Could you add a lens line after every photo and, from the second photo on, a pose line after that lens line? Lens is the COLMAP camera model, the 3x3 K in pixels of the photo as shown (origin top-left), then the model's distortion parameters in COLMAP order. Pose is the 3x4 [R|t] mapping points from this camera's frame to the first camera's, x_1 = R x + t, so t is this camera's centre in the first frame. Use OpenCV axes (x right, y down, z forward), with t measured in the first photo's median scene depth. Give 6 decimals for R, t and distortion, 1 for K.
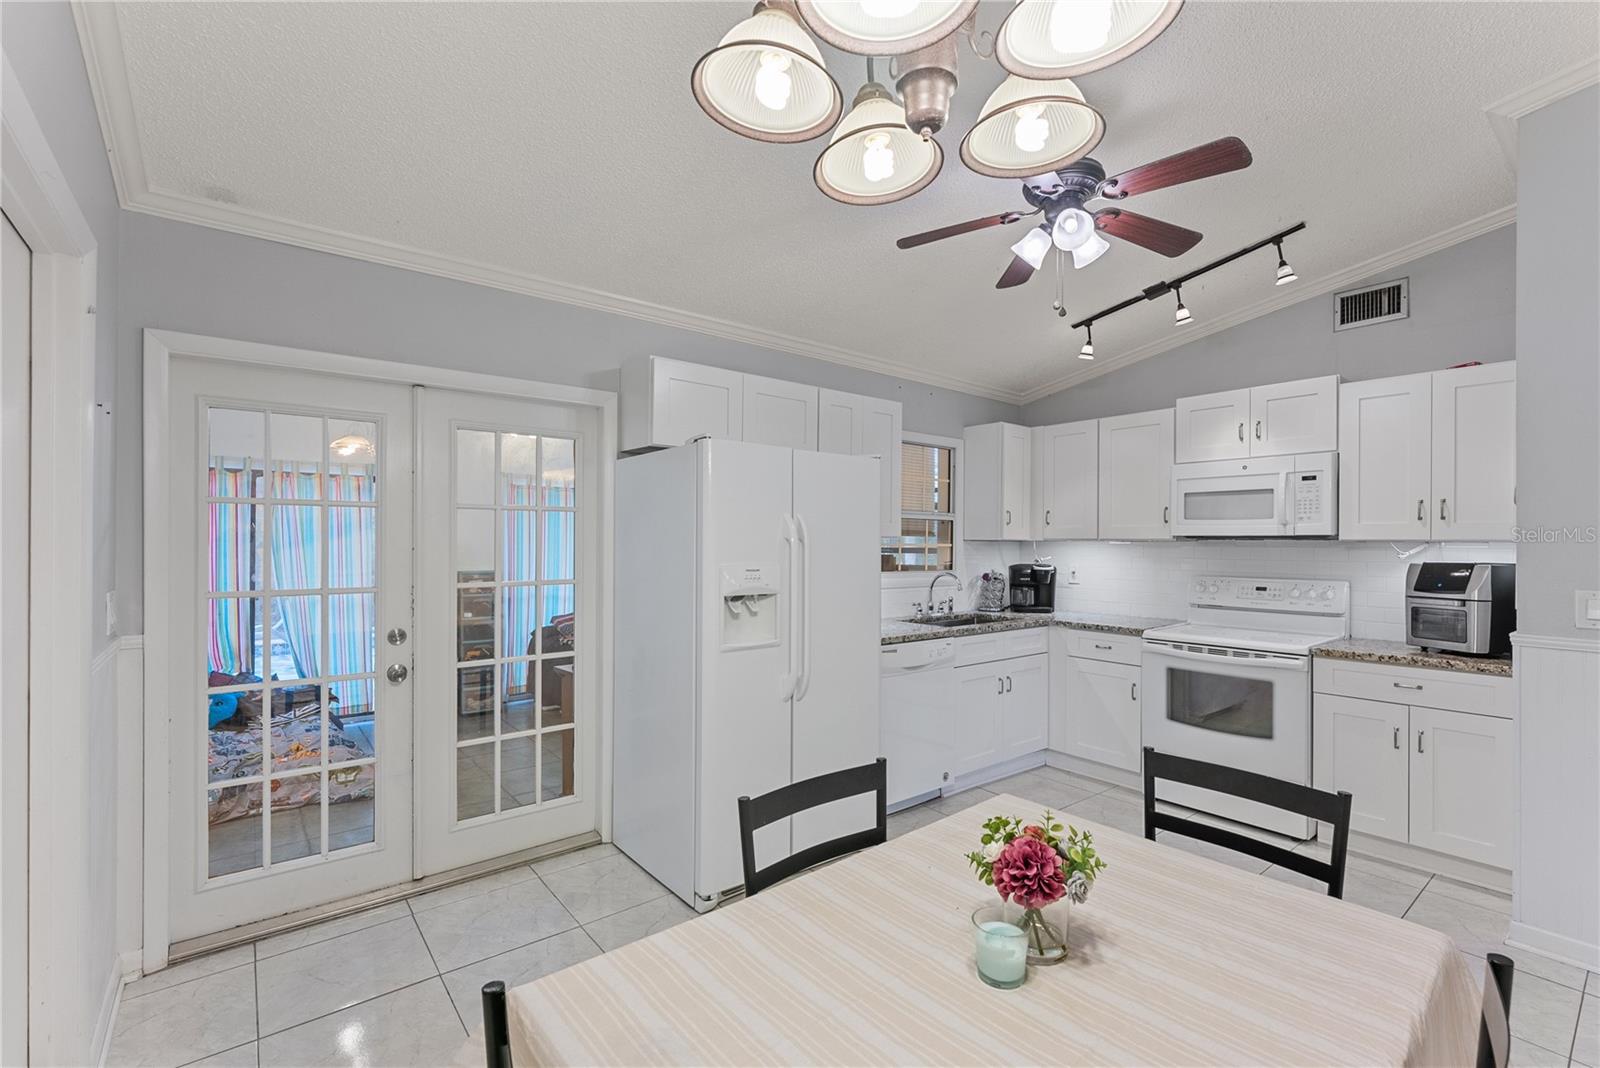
lens RADIAL K [[697.3, 0, 802.8], [0, 697.3, 542.3], [0, 0, 1]] dist [-0.002755, -0.000211]
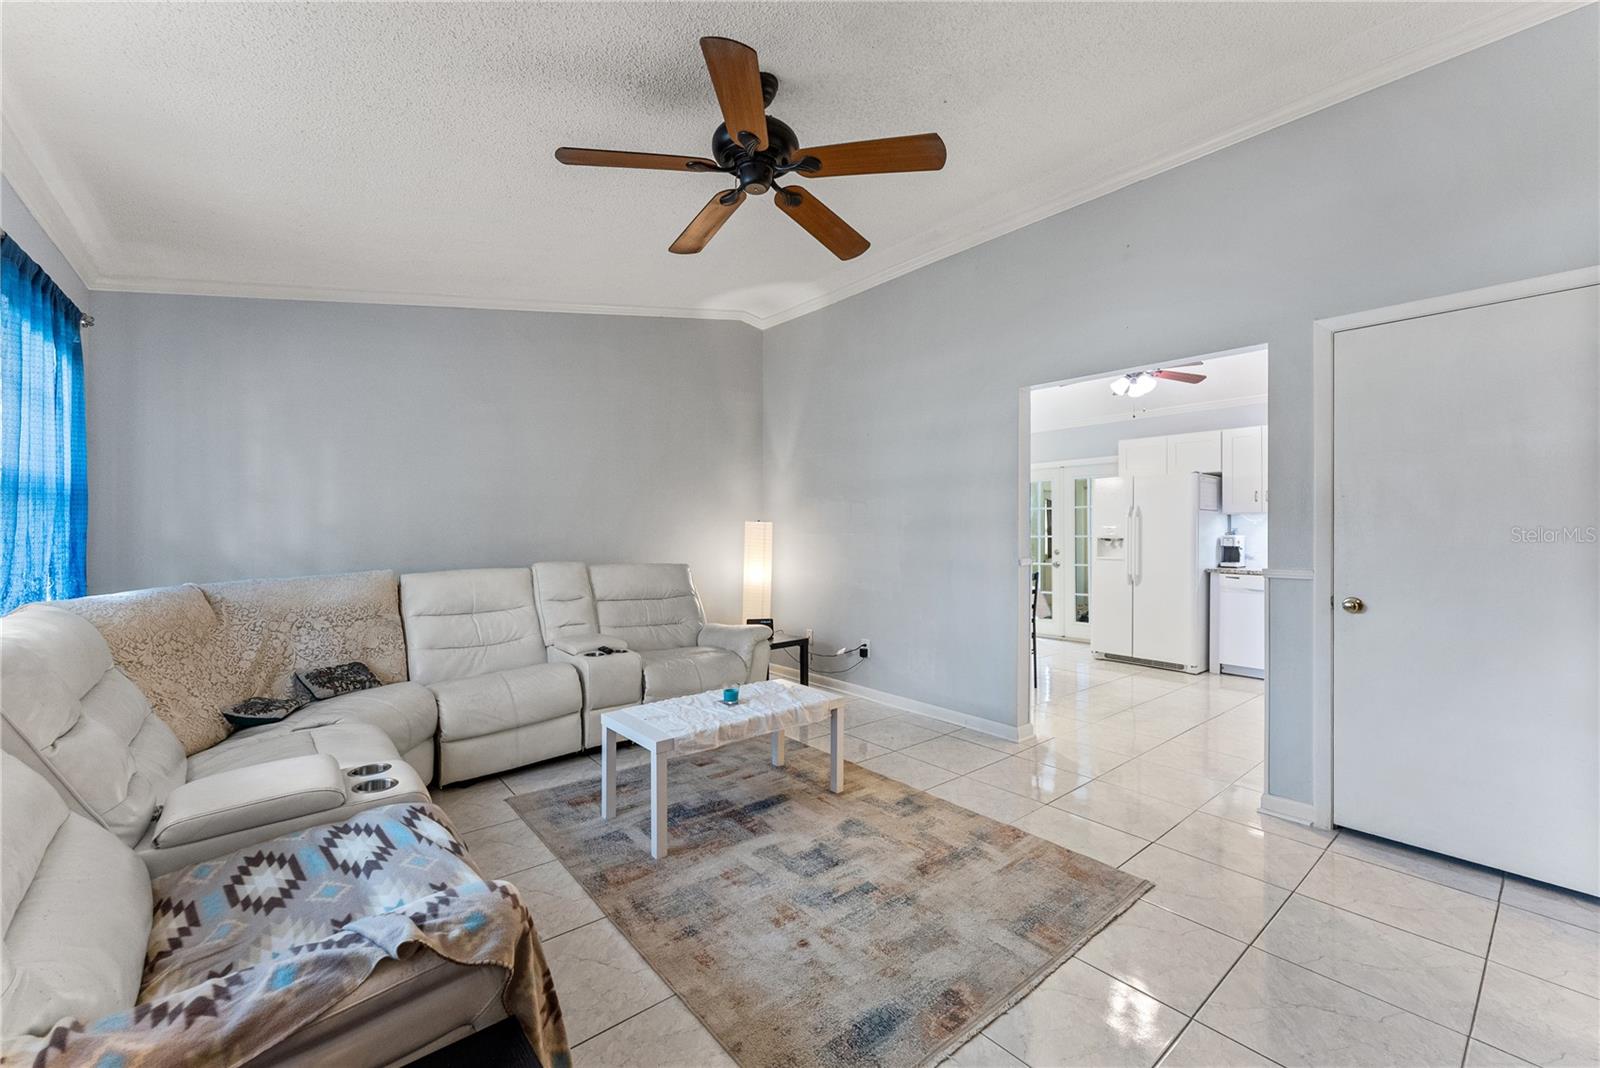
lens RADIAL K [[643.5, 0, 803.0], [0, 643.5, 535.7], [0, 0, 1]] dist [0.002273, 0.000075]
pose [[0.015701, -0.000178, -0.999877, 1.606557], [-0.001574, 0.999999, -0.000203, 0.048987], [0.999875, 0.001577, 0.015701, -0.103244]]
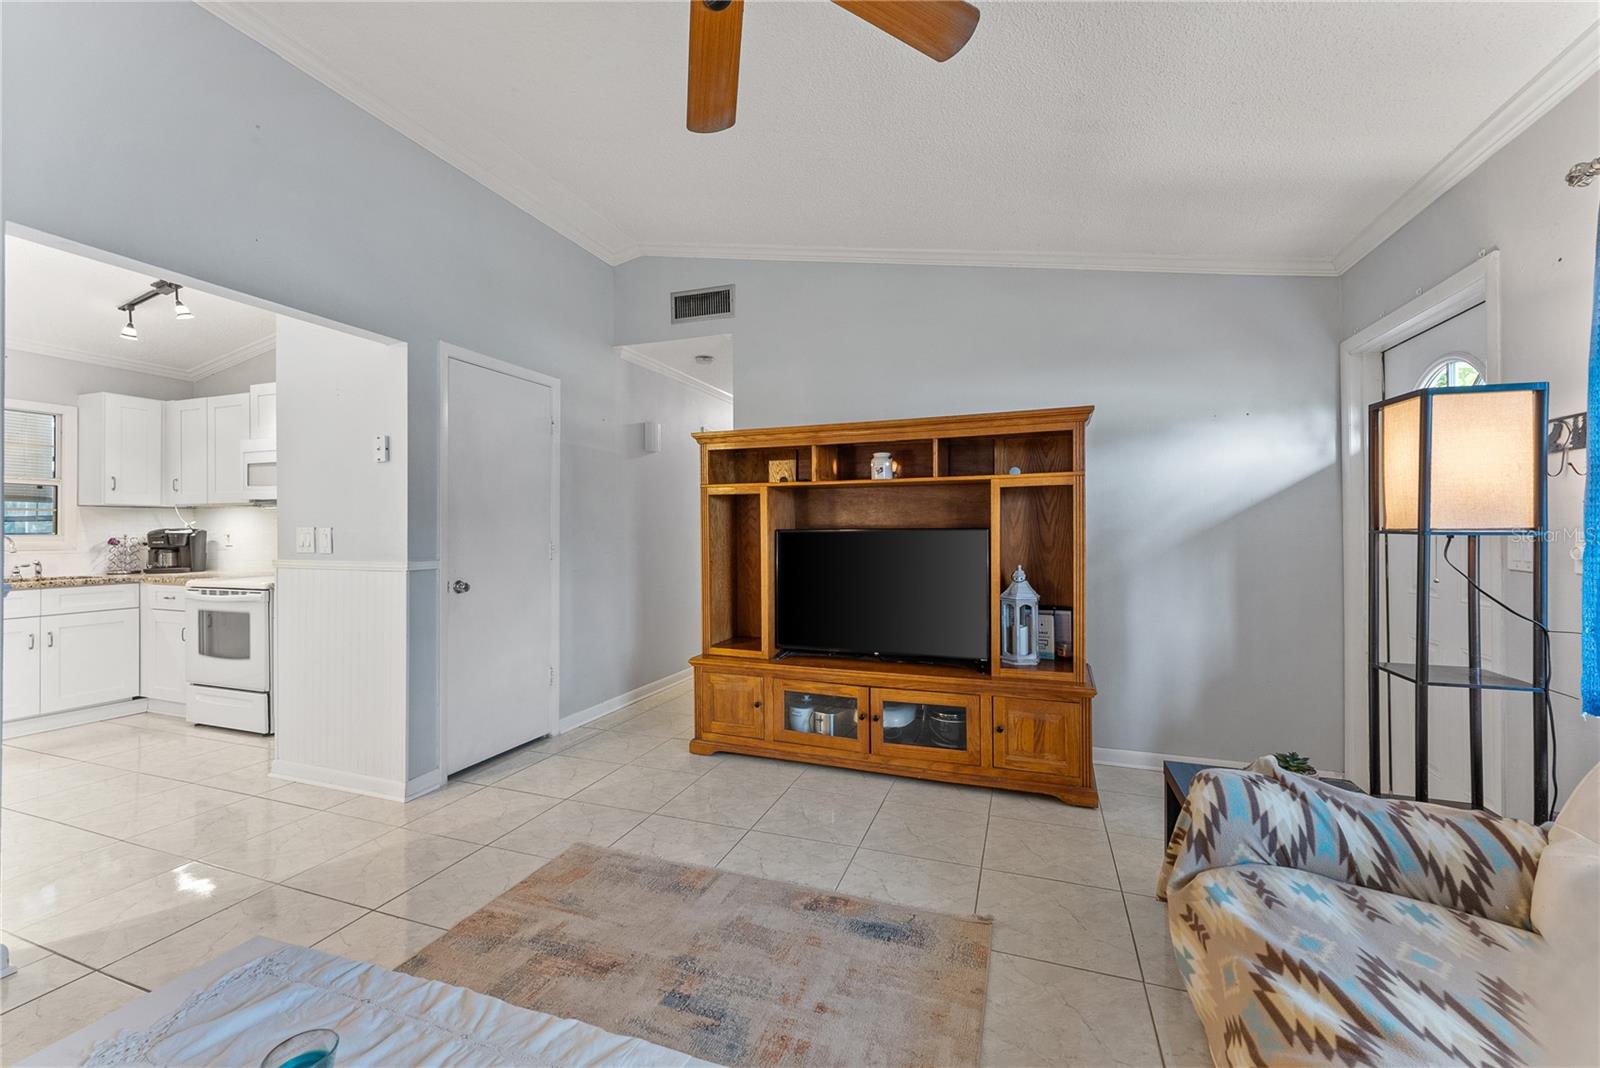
lens RADIAL K [[649.1, 0, 803.0], [0, 649.1, 526.1], [0, 0, 1]] dist [0.001013, 0.000090]
pose [[0.852295, -0.006179, 0.523026, 0.829202], [0.008246, 0.999965, -0.001624, 0.048722], [-0.522997, 0.005698, 0.852315, -0.476605]]
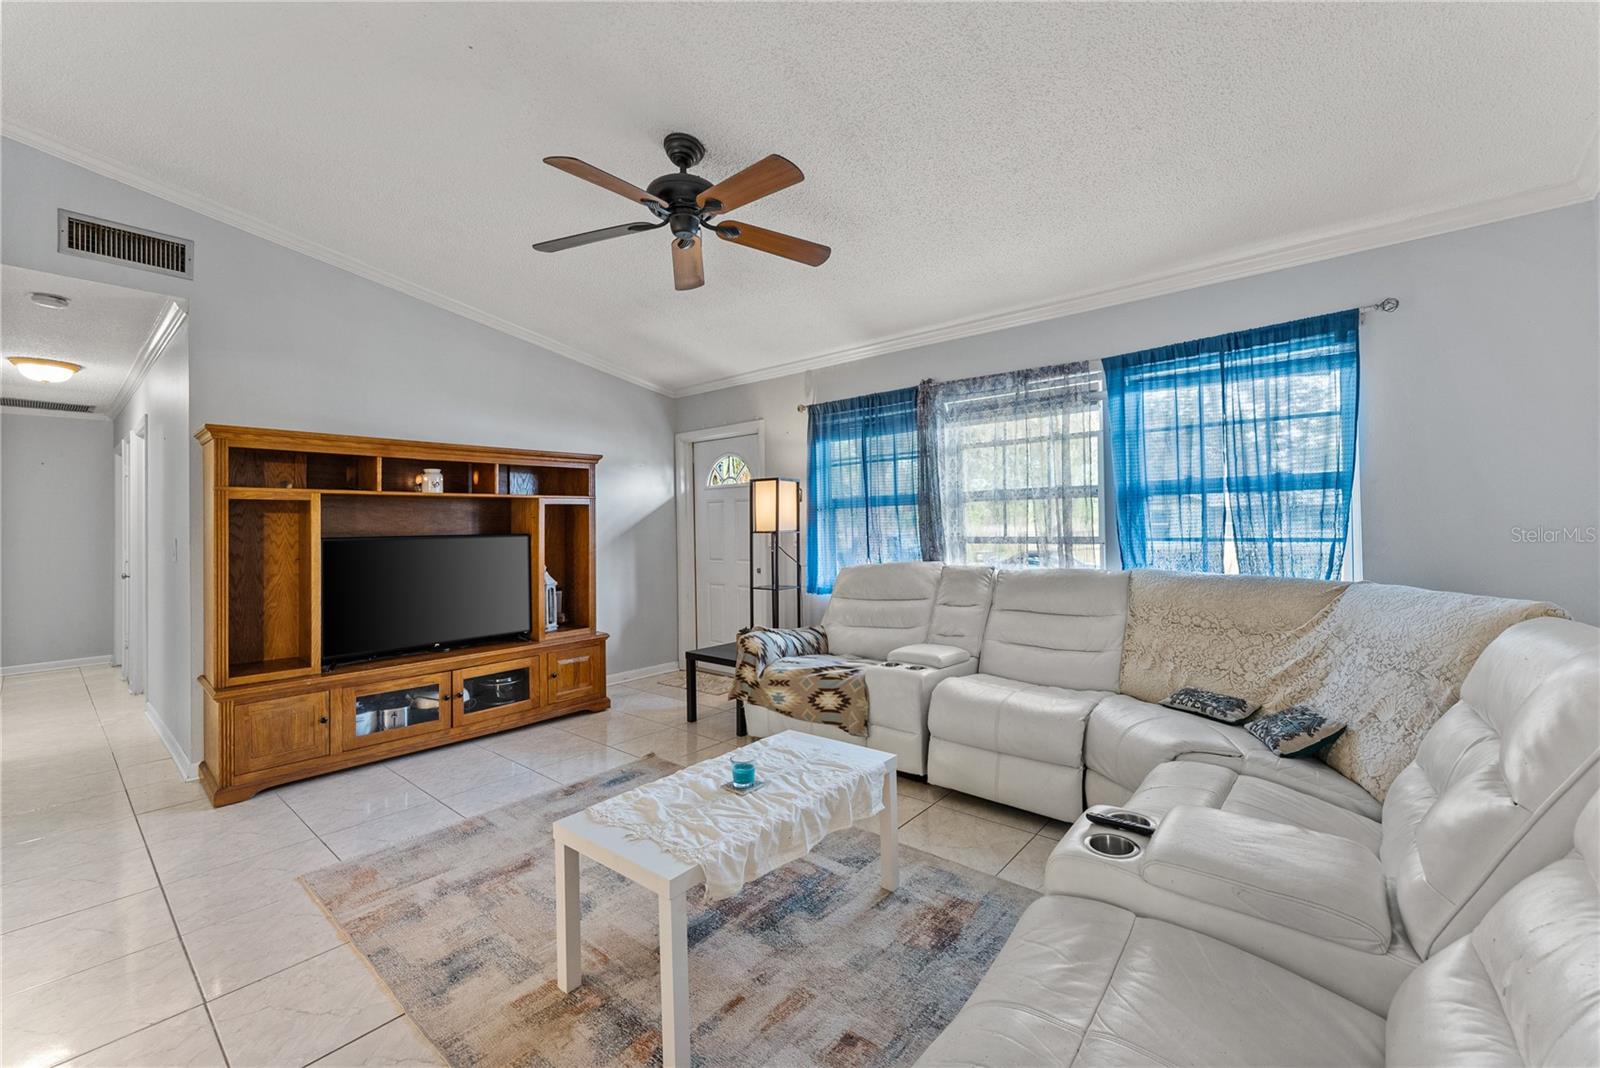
lens RADIAL K [[646.6, 0, 805.4], [0, 646.6, 518.7], [0, 0, 1]] dist [0.001506, 0.000072]
pose [[-0.194157, 0.008129, 0.980937, 0.248517], [0.013512, 0.999893, -0.005612, 0.038228], [-0.980877, 0.012165, -0.194246, -0.128571]]
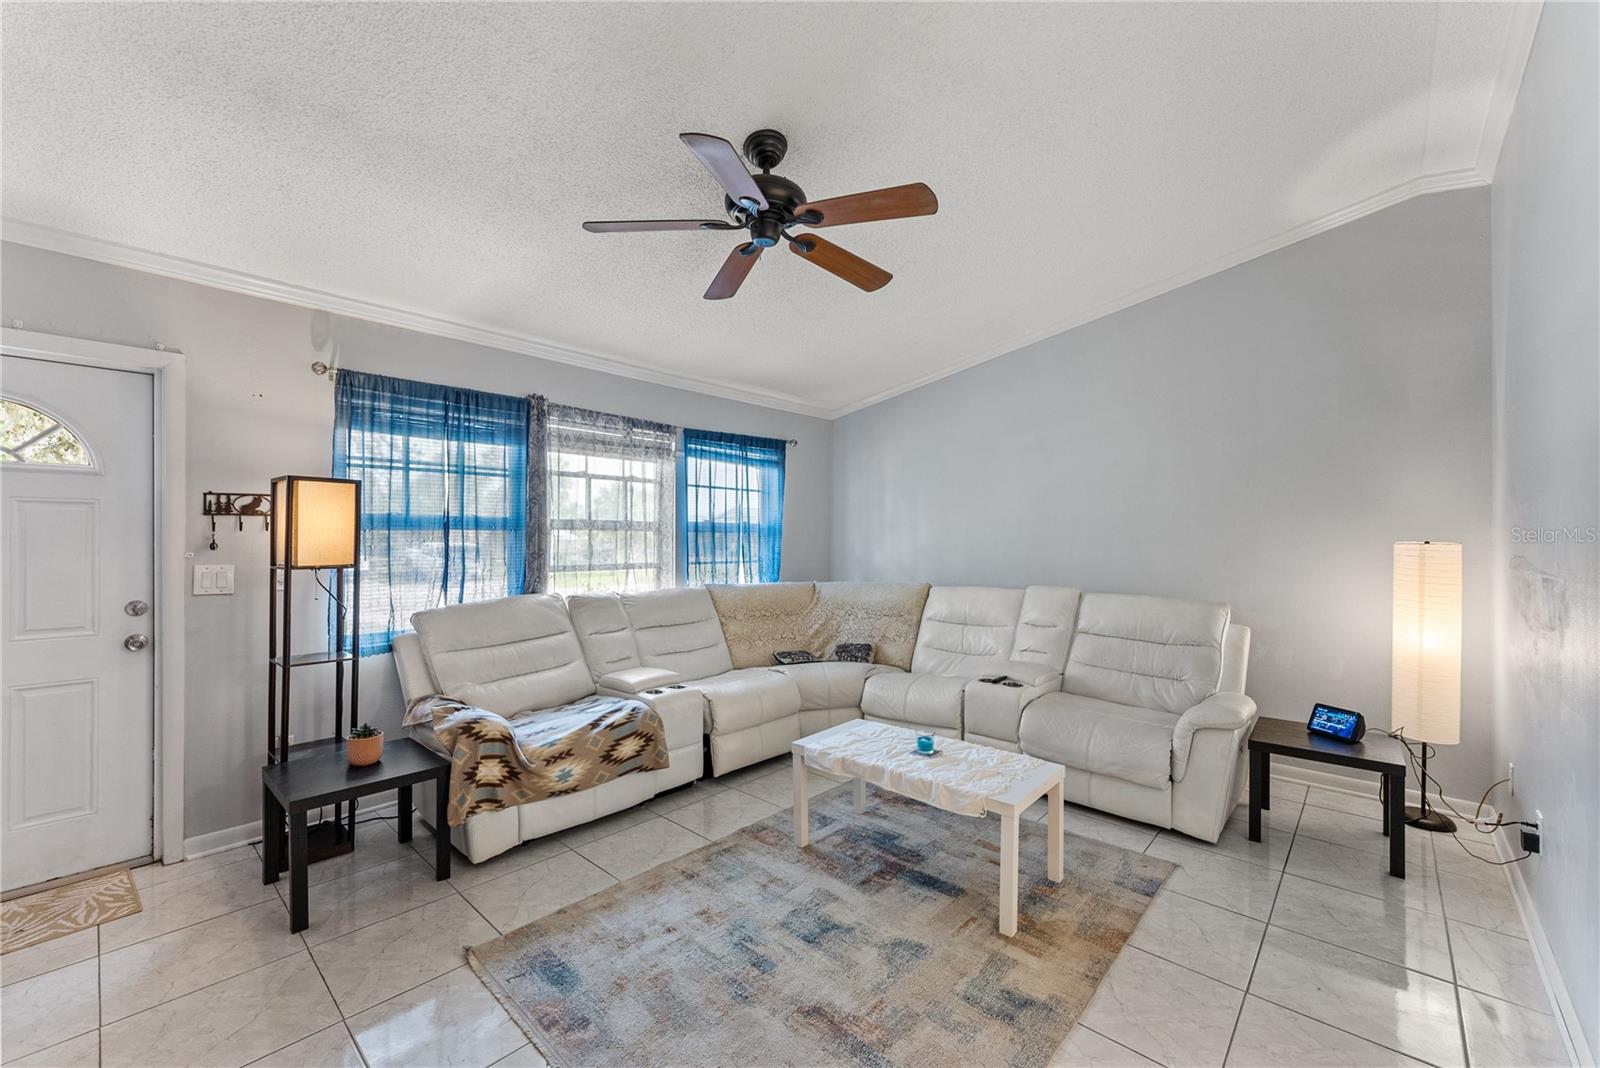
lens RADIAL K [[643.5, 0, 803.0], [0, 643.5, 535.7], [0, 0, 1]] dist [0.002273, 0.000075]
pose [[-0.987995, -0.011250, -0.154075, 1.048710], [-0.010606, 0.999931, -0.005001, 0.017955], [0.154120, -0.003307, -0.988047, 0.522243]]
